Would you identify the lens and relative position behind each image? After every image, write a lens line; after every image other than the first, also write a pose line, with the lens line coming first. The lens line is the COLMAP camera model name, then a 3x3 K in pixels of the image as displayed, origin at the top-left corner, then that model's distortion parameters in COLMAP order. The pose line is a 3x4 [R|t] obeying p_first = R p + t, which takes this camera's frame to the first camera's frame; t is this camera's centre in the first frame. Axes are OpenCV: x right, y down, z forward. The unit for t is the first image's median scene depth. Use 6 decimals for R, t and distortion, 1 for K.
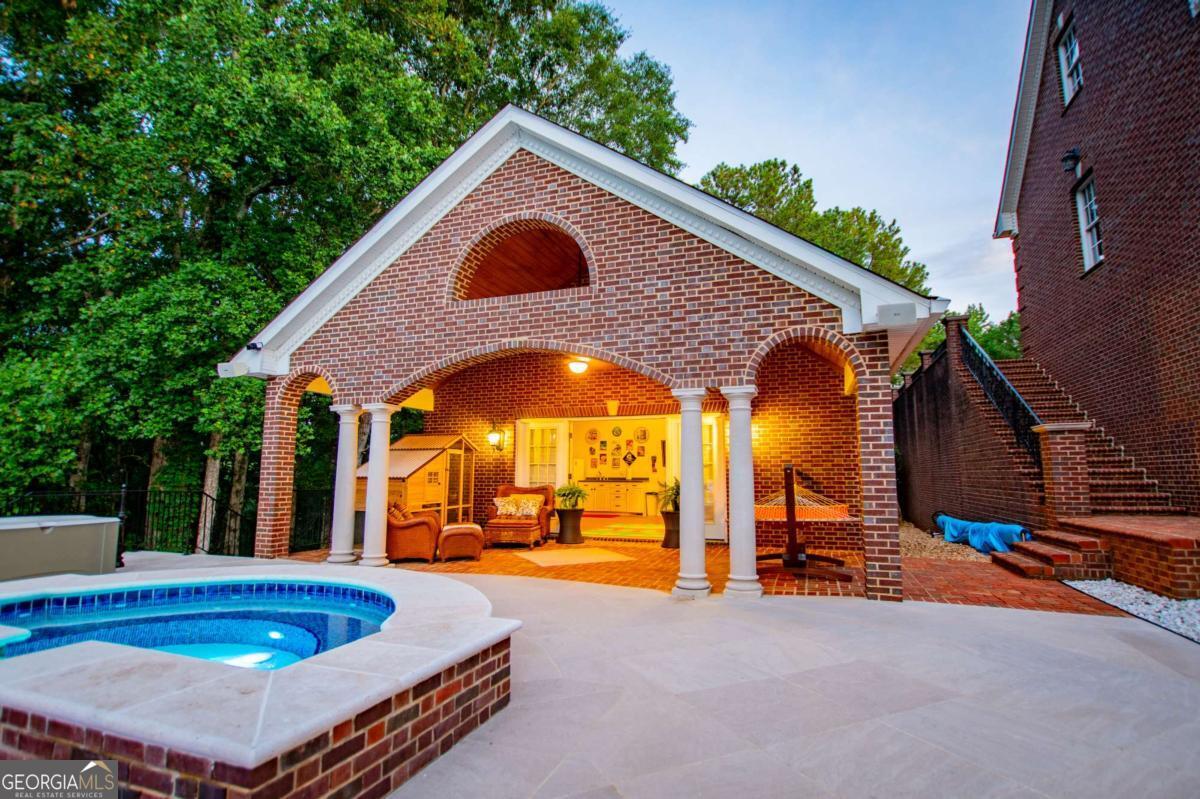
lens RADIAL K [[611.9, 0, 600.0], [0, 611.9, 399.5], [0, 0, 1]] dist [-0.004550, -0.000882]
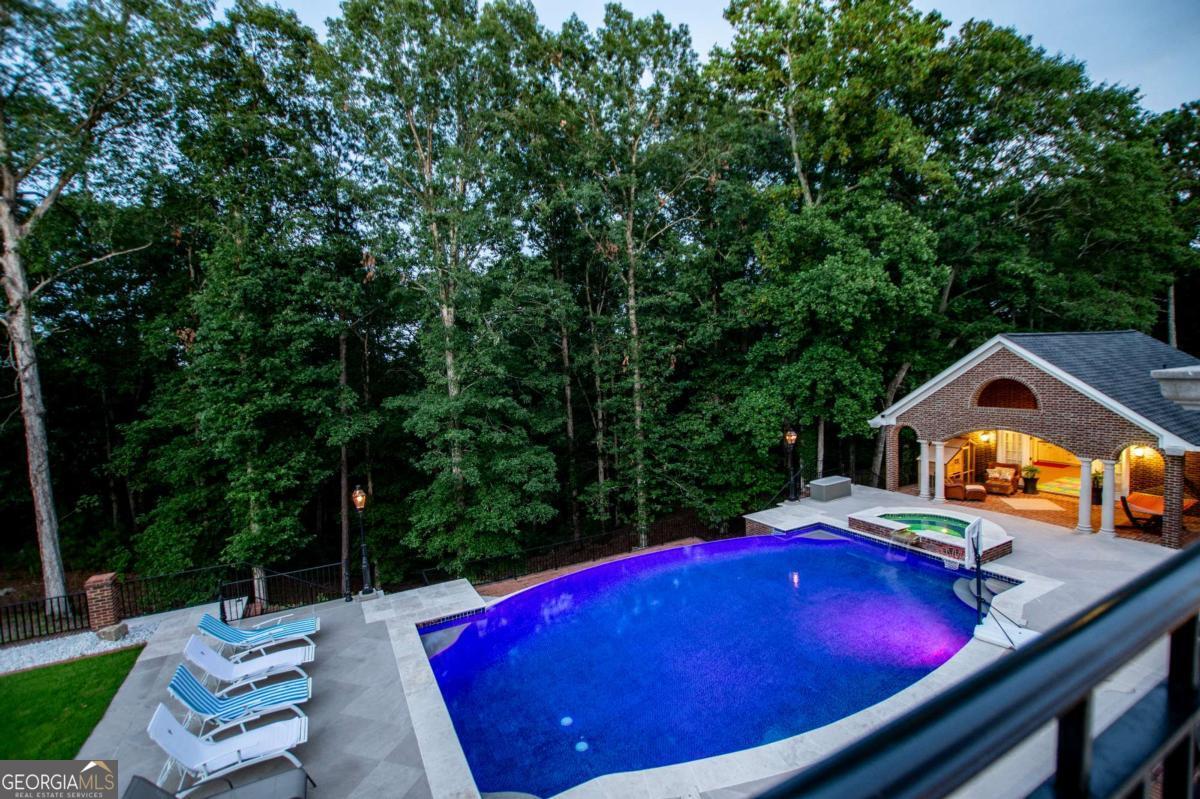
lens RADIAL K [[543.1, 0, 600.0], [0, 543.1, 399.5], [0, 0, 1]] dist [-0.021134, 0.000291]
pose [[0.742422, 0.005960, -0.669906, 0.088745], [0.130163, 0.979621, 0.152970, -0.591154], [0.657166, -0.200765, 0.726517, -1.326372]]
